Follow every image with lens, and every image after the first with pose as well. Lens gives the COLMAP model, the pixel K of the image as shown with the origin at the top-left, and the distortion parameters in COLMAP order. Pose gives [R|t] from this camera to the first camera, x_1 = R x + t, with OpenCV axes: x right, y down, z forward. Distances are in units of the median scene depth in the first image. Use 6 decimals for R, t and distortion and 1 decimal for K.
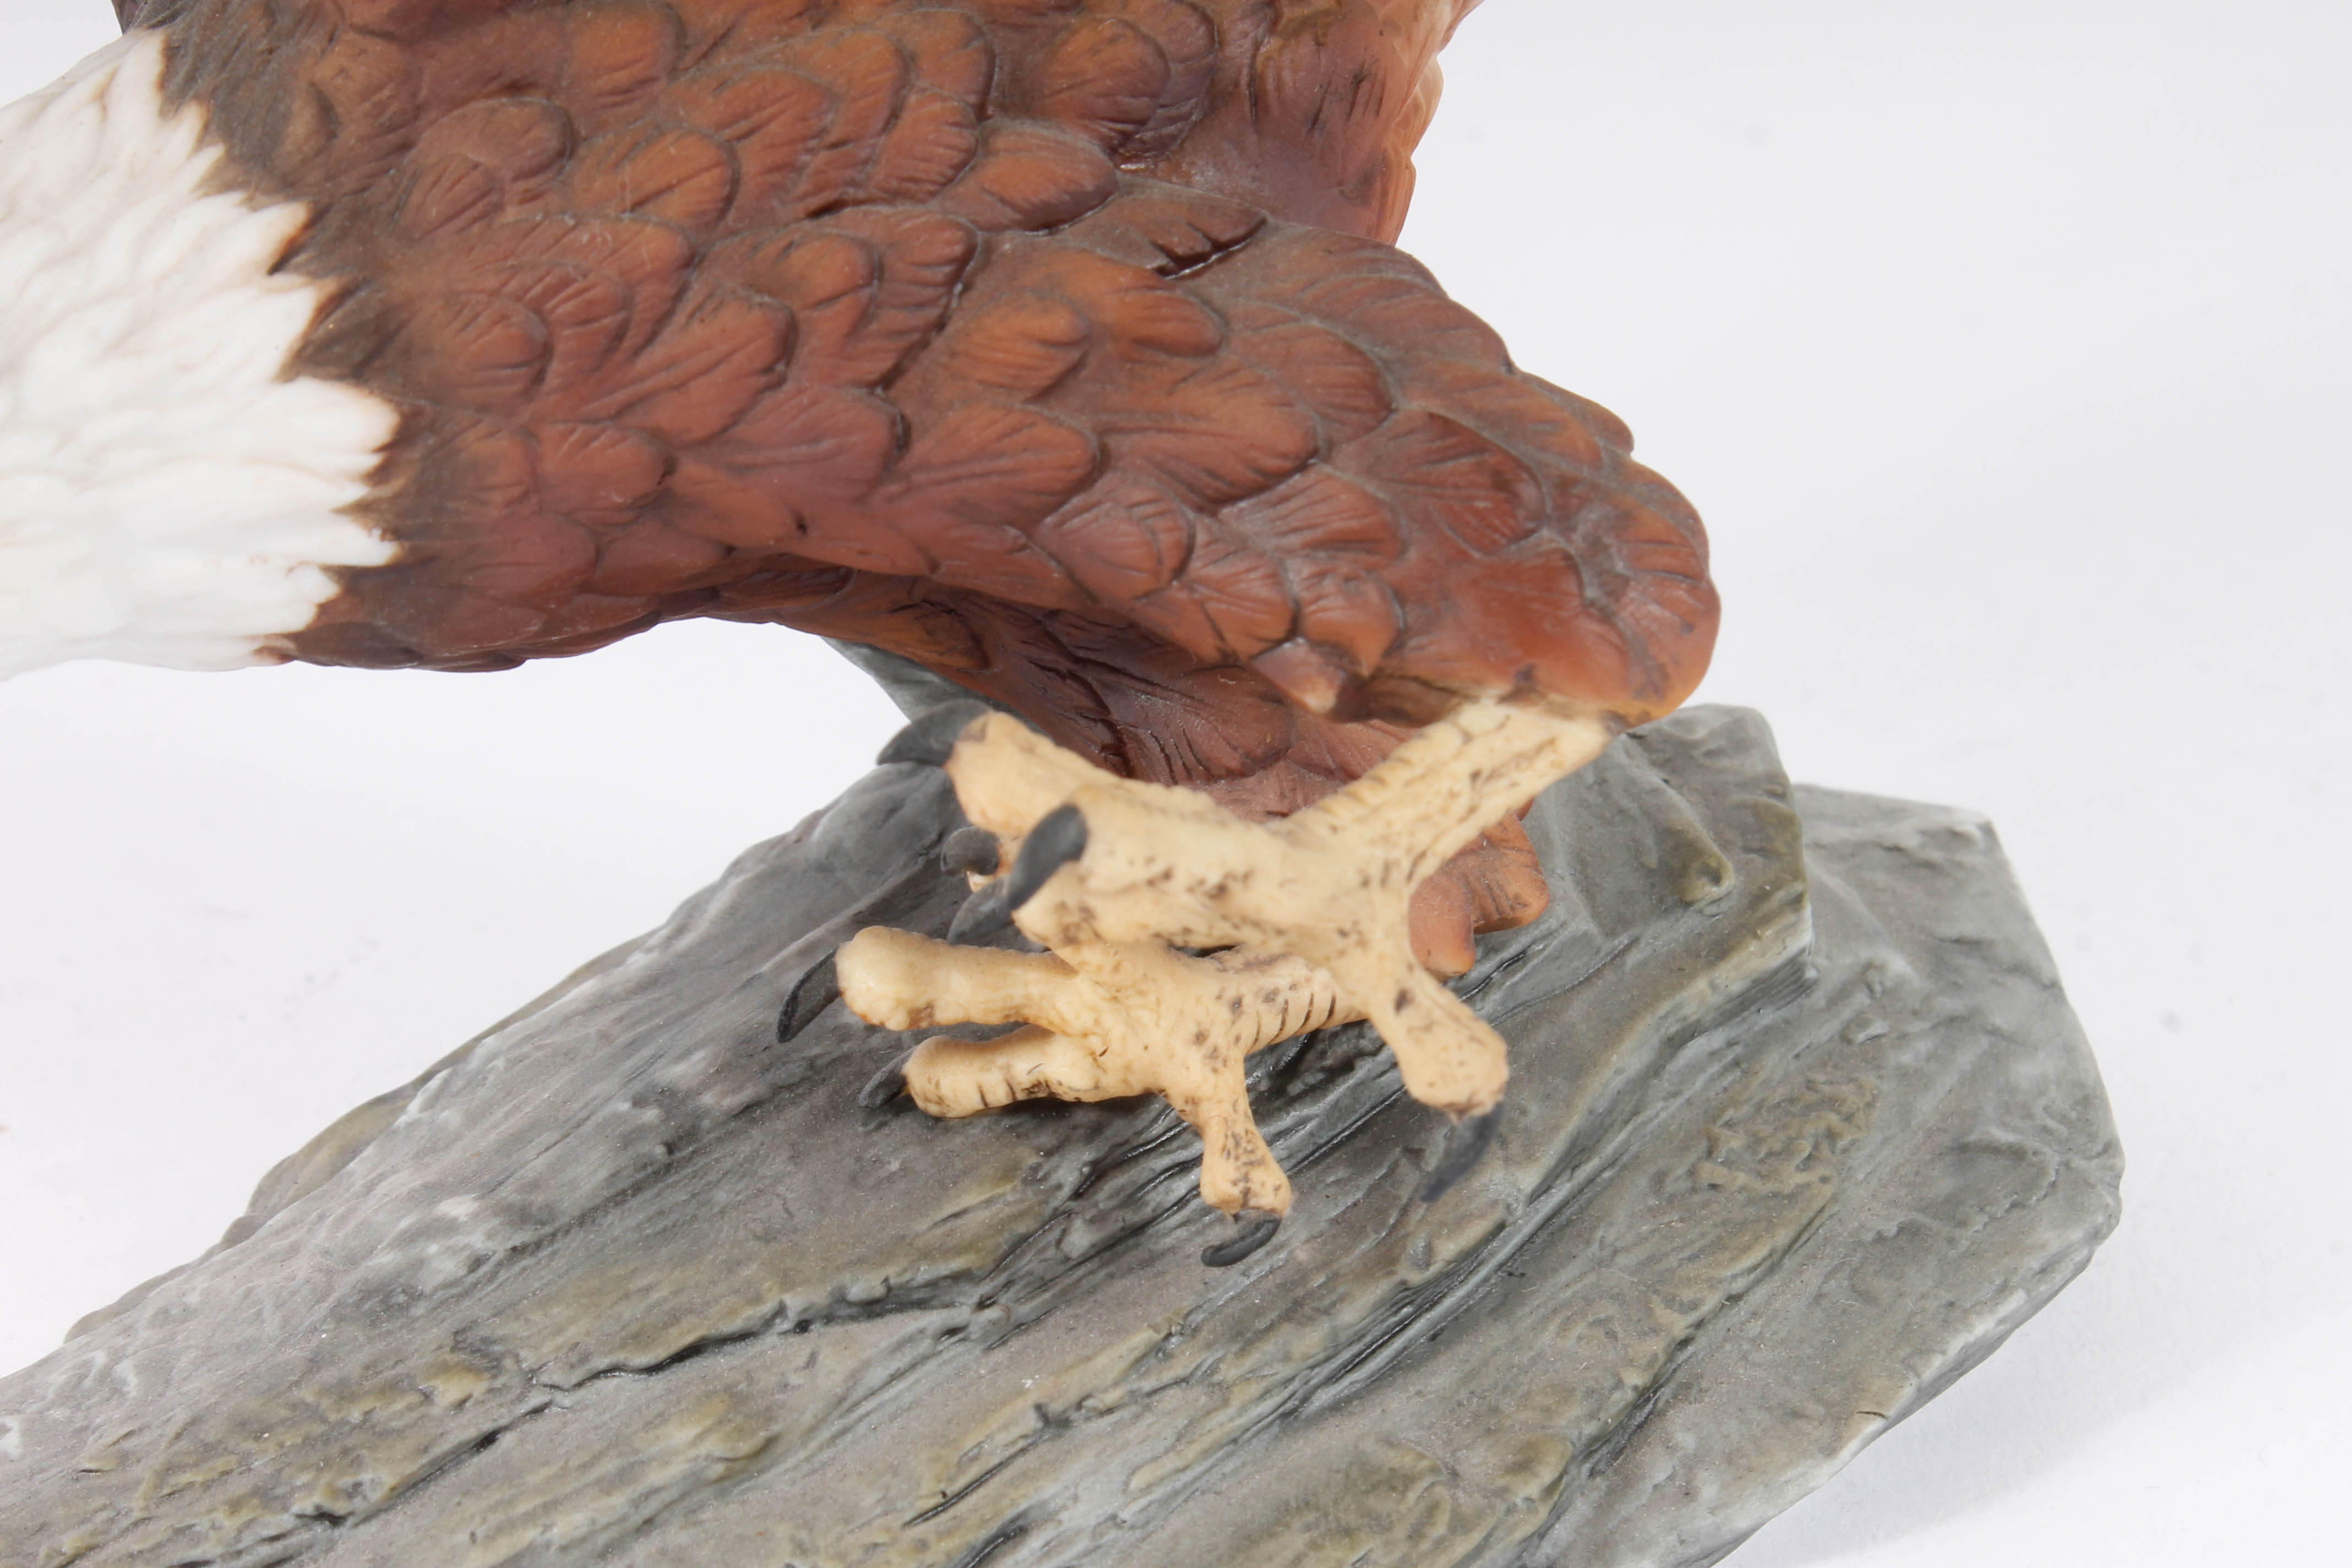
lens RADIAL K [[5389.8, 0, 1178.6], [0, 5389.8, 812.5], [0, 0, 1]] dist [0.035749, 0.229088]
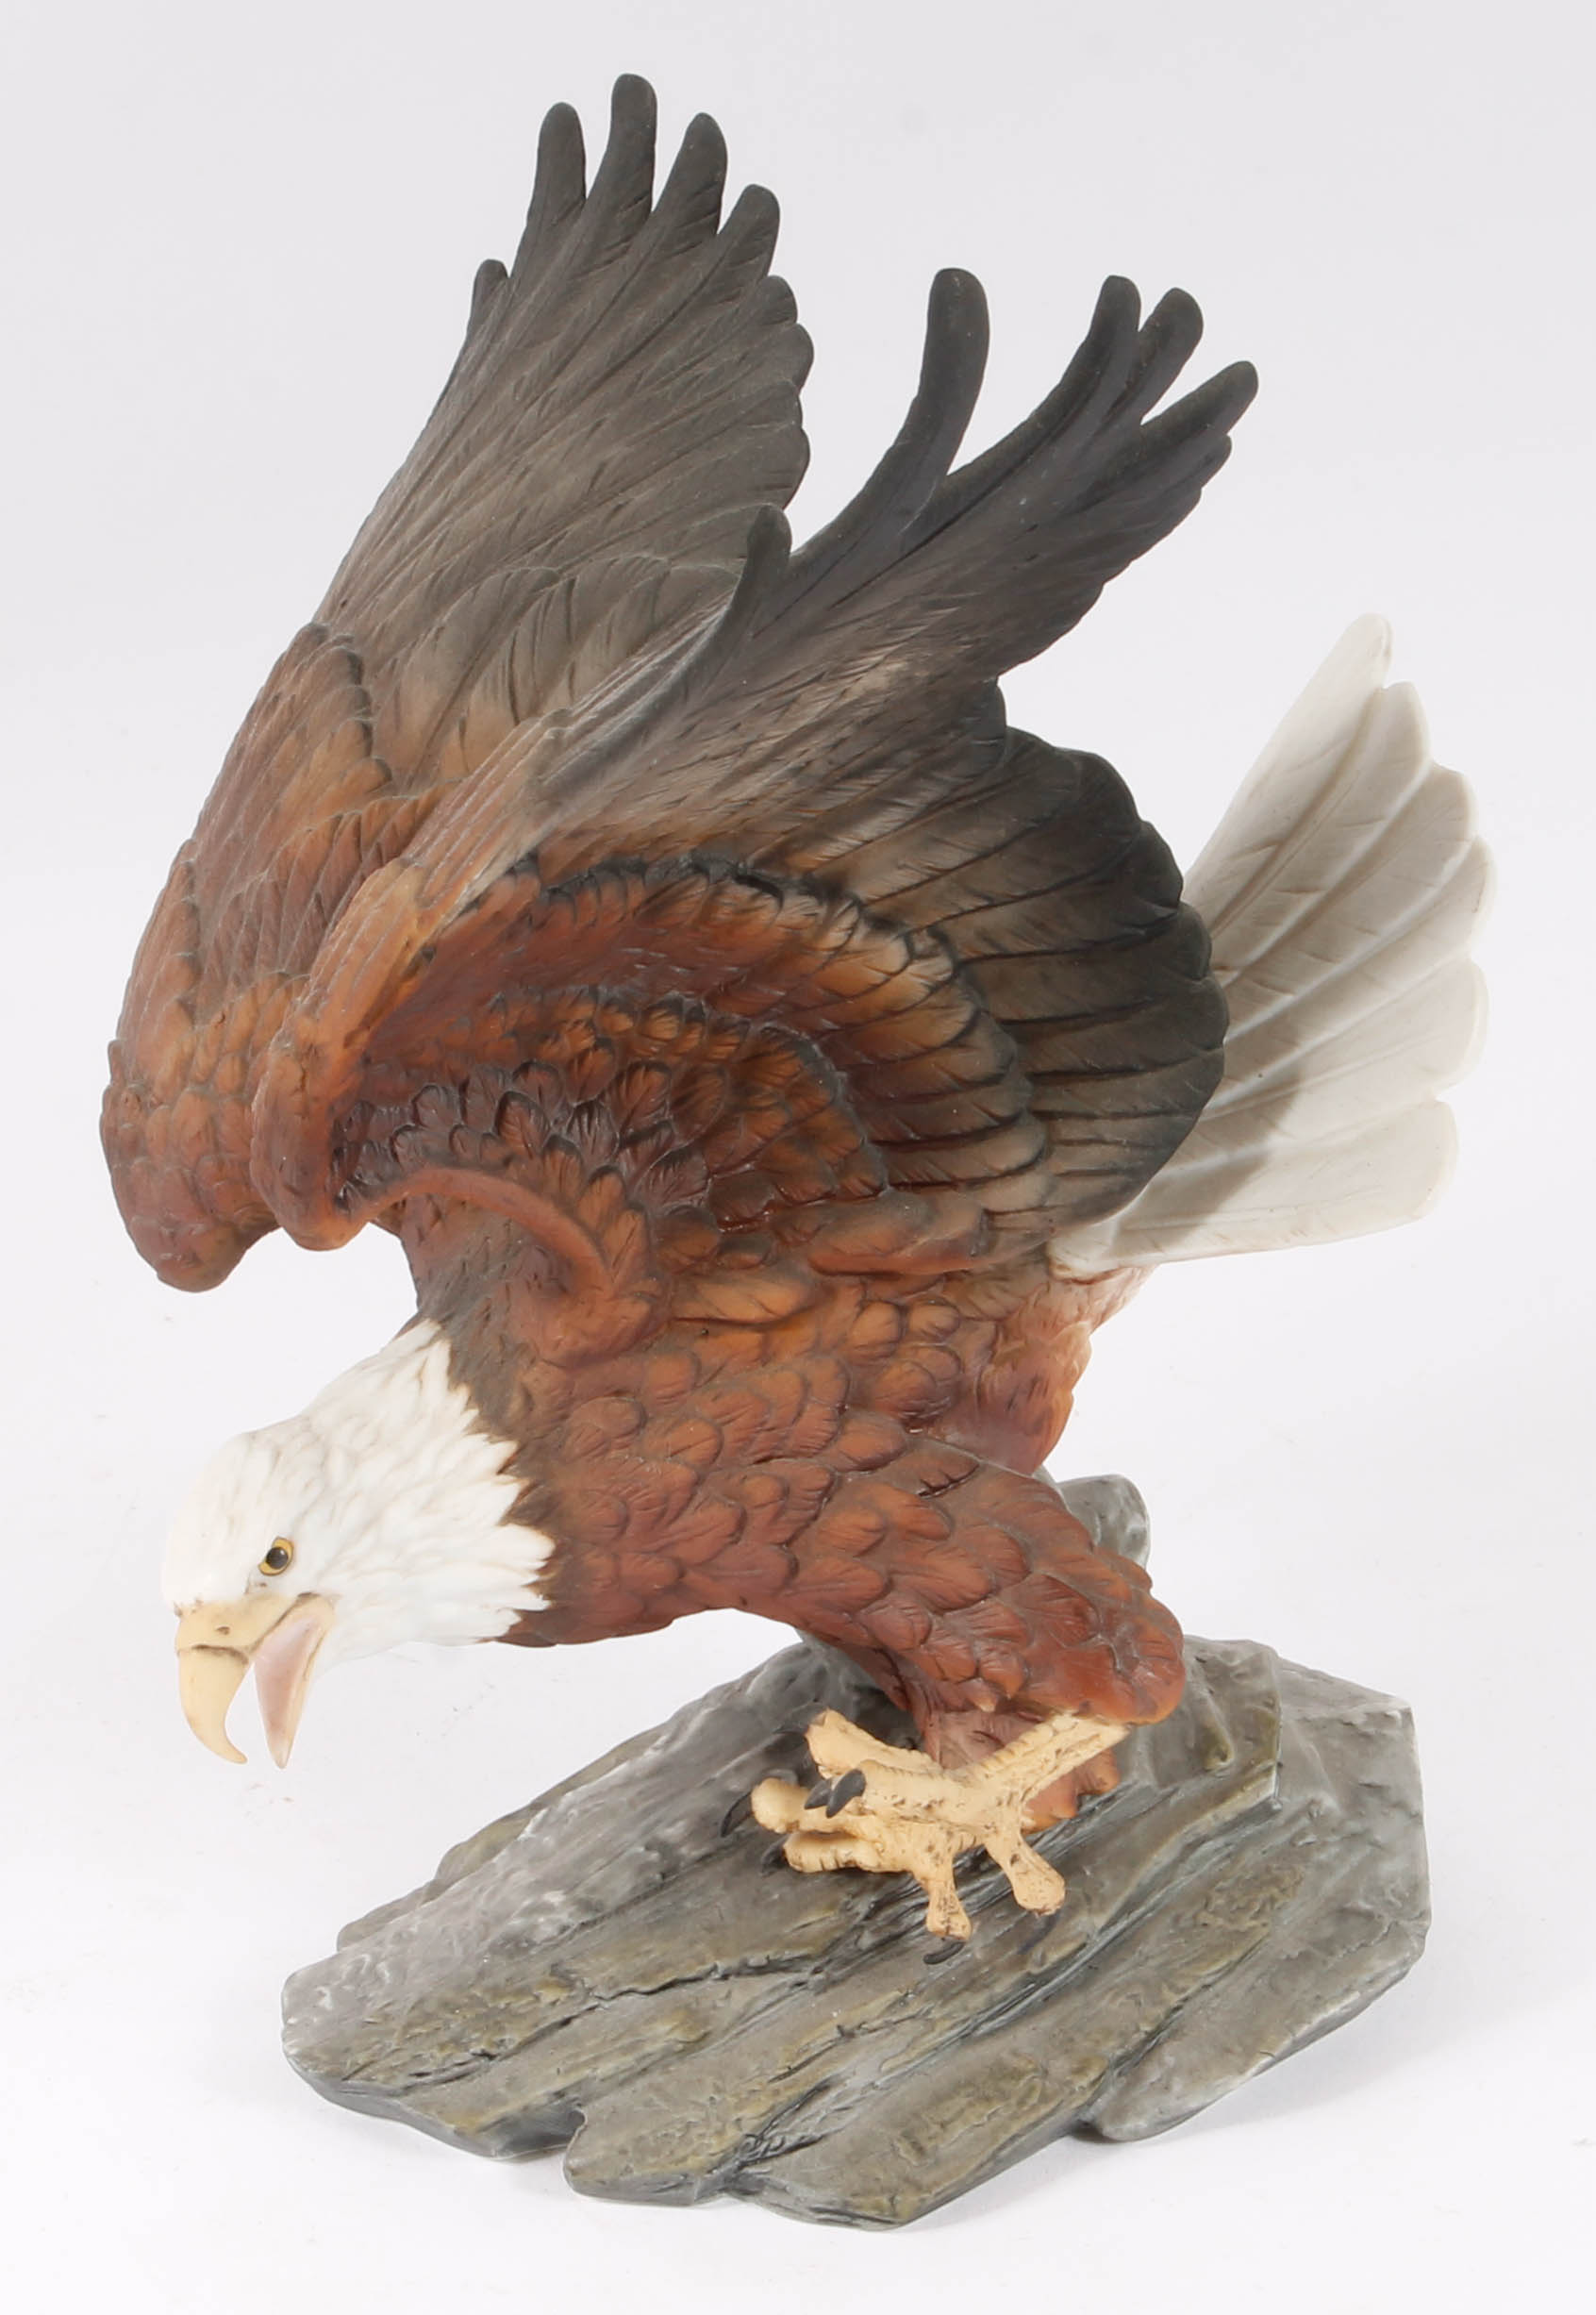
lens RADIAL K [[7982.6, 0, 491.3], [0, 7982.6, 1160.3], [0, 0, 1]] dist [-0.086980, 1.210885]
pose [[0.992491, 0.057679, -0.107868, 0.147818], [-0.051081, 0.996708, 0.062966, -0.393549], [0.111144, -0.056983, 0.992169, -1.954151]]
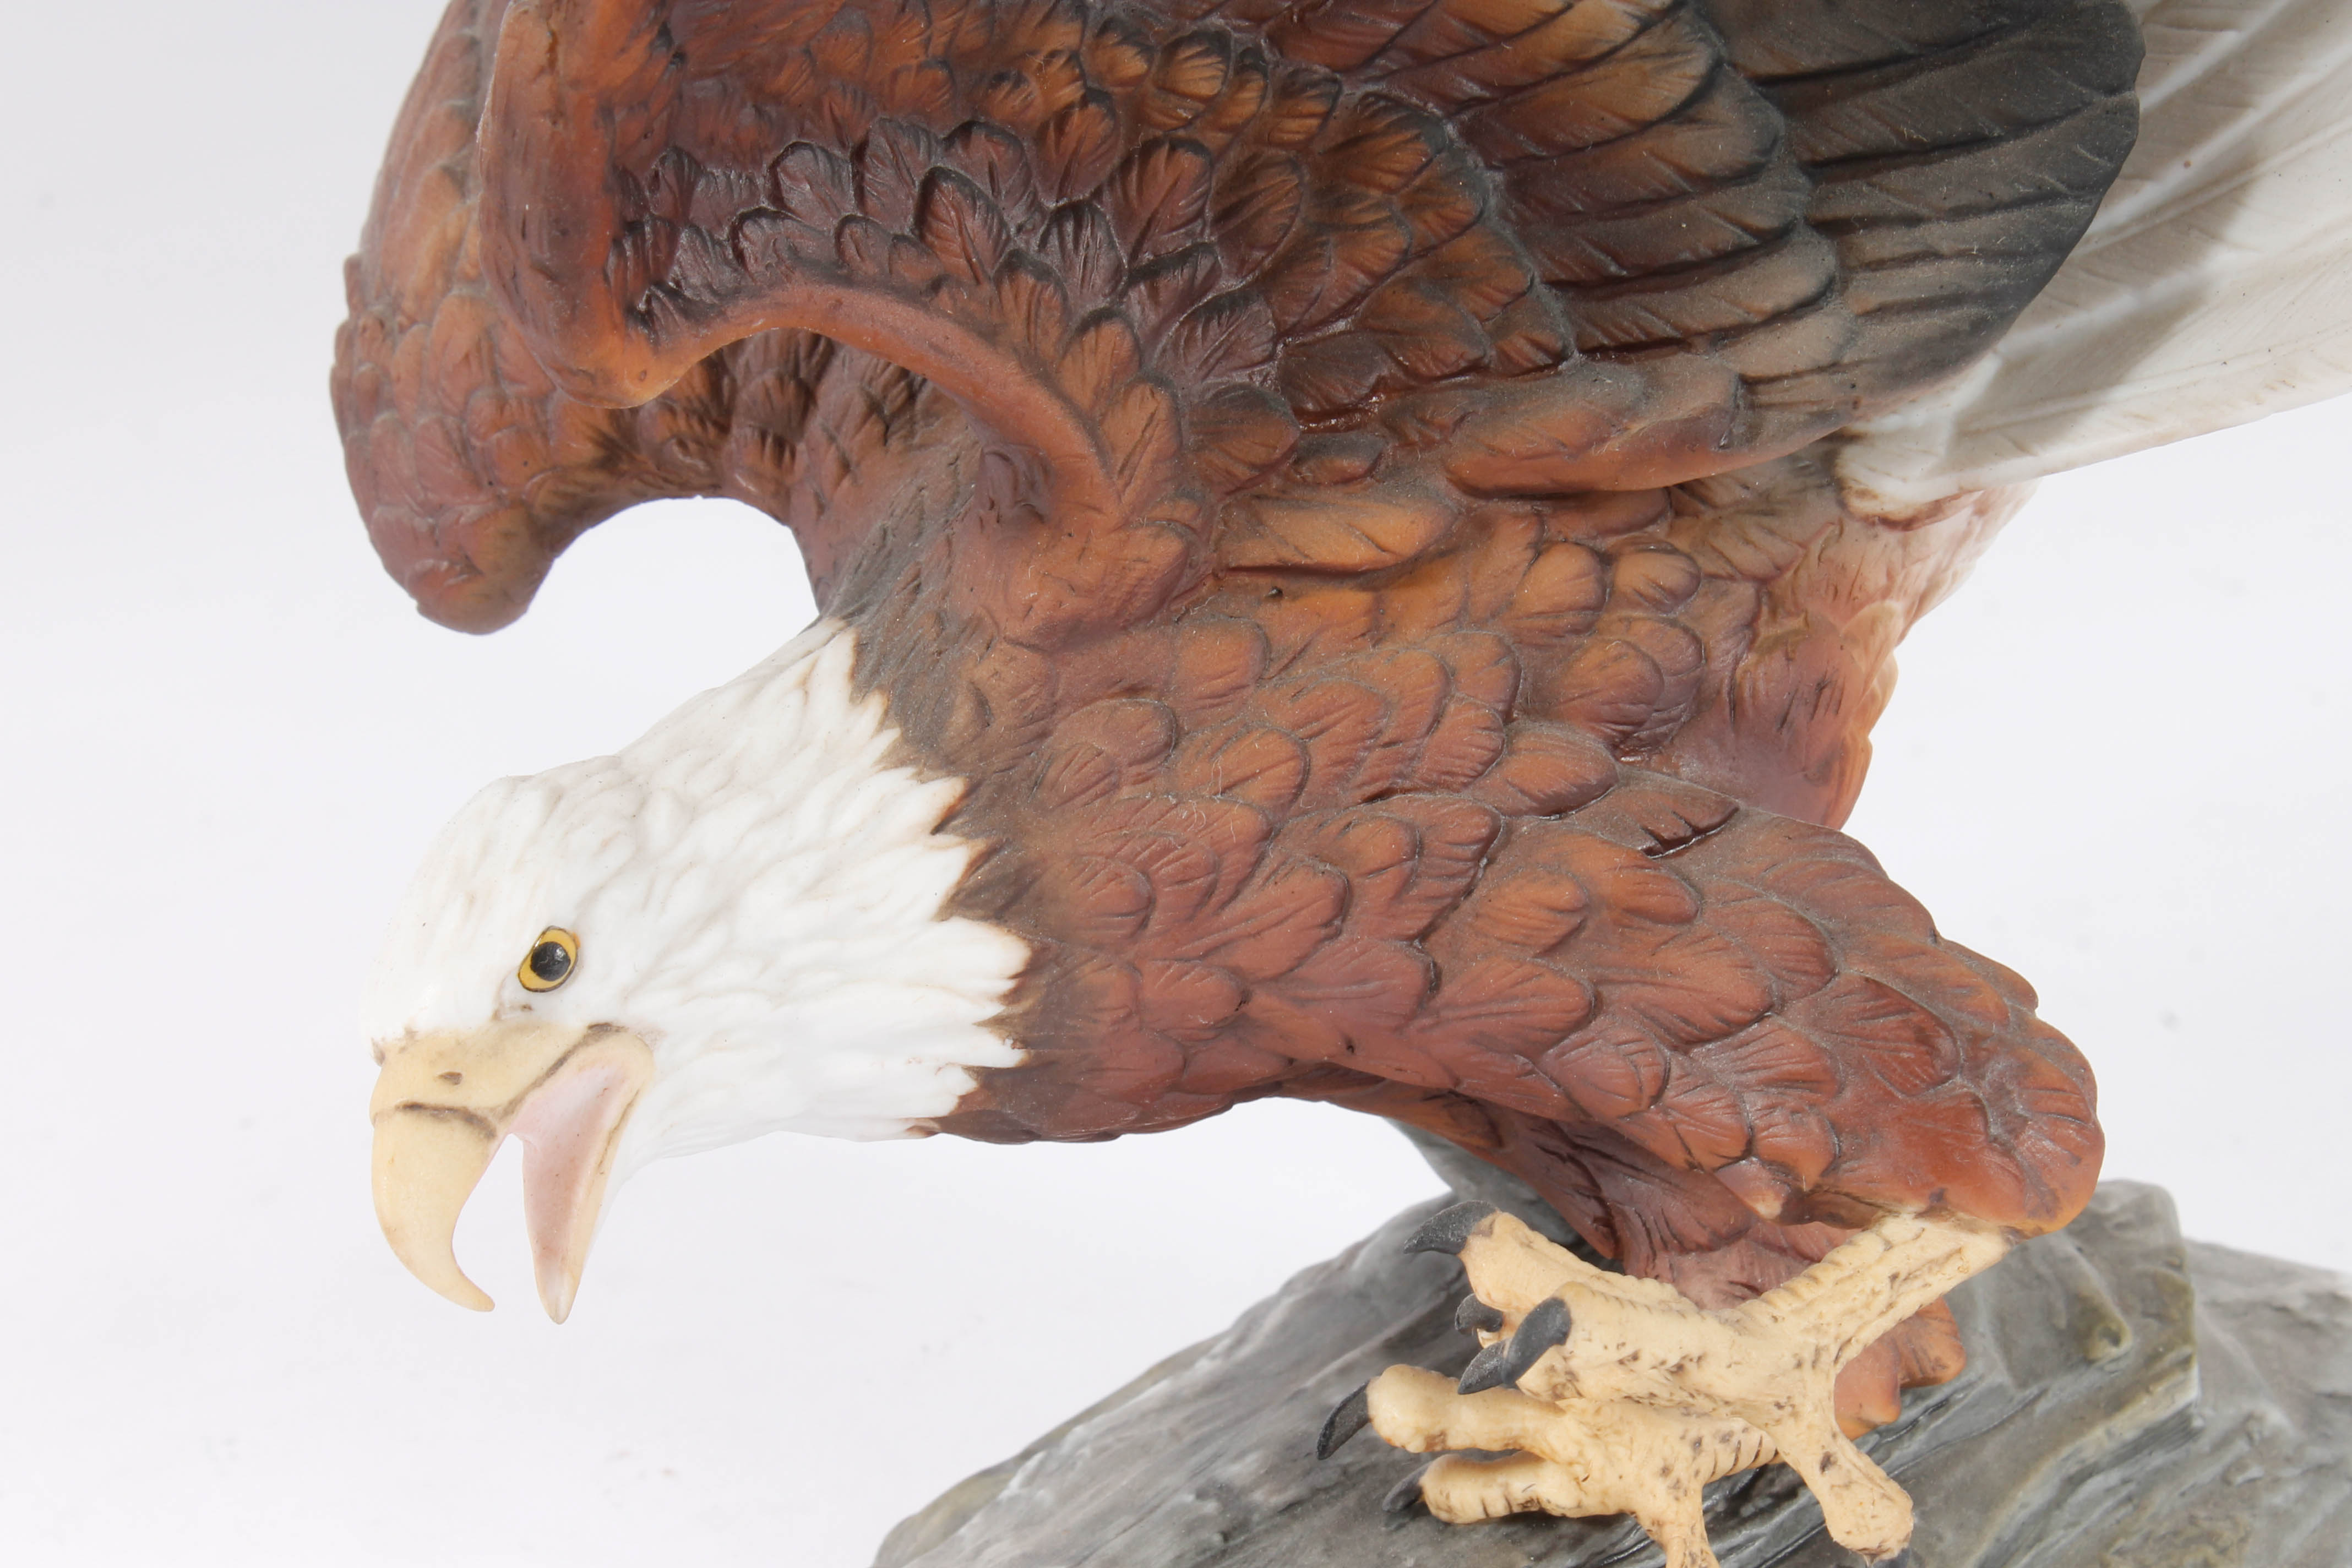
lens RADIAL K [[5389.8, 0, 1178.6], [0, 5389.8, 812.5], [0, 0, 1]] dist [0.035749, 0.229088]
pose [[0.994006, 0.031707, -0.104631, 0.017431], [-0.035825, 0.998646, -0.037717, -0.056485], [0.103293, 0.041240, 0.993796, -0.220150]]
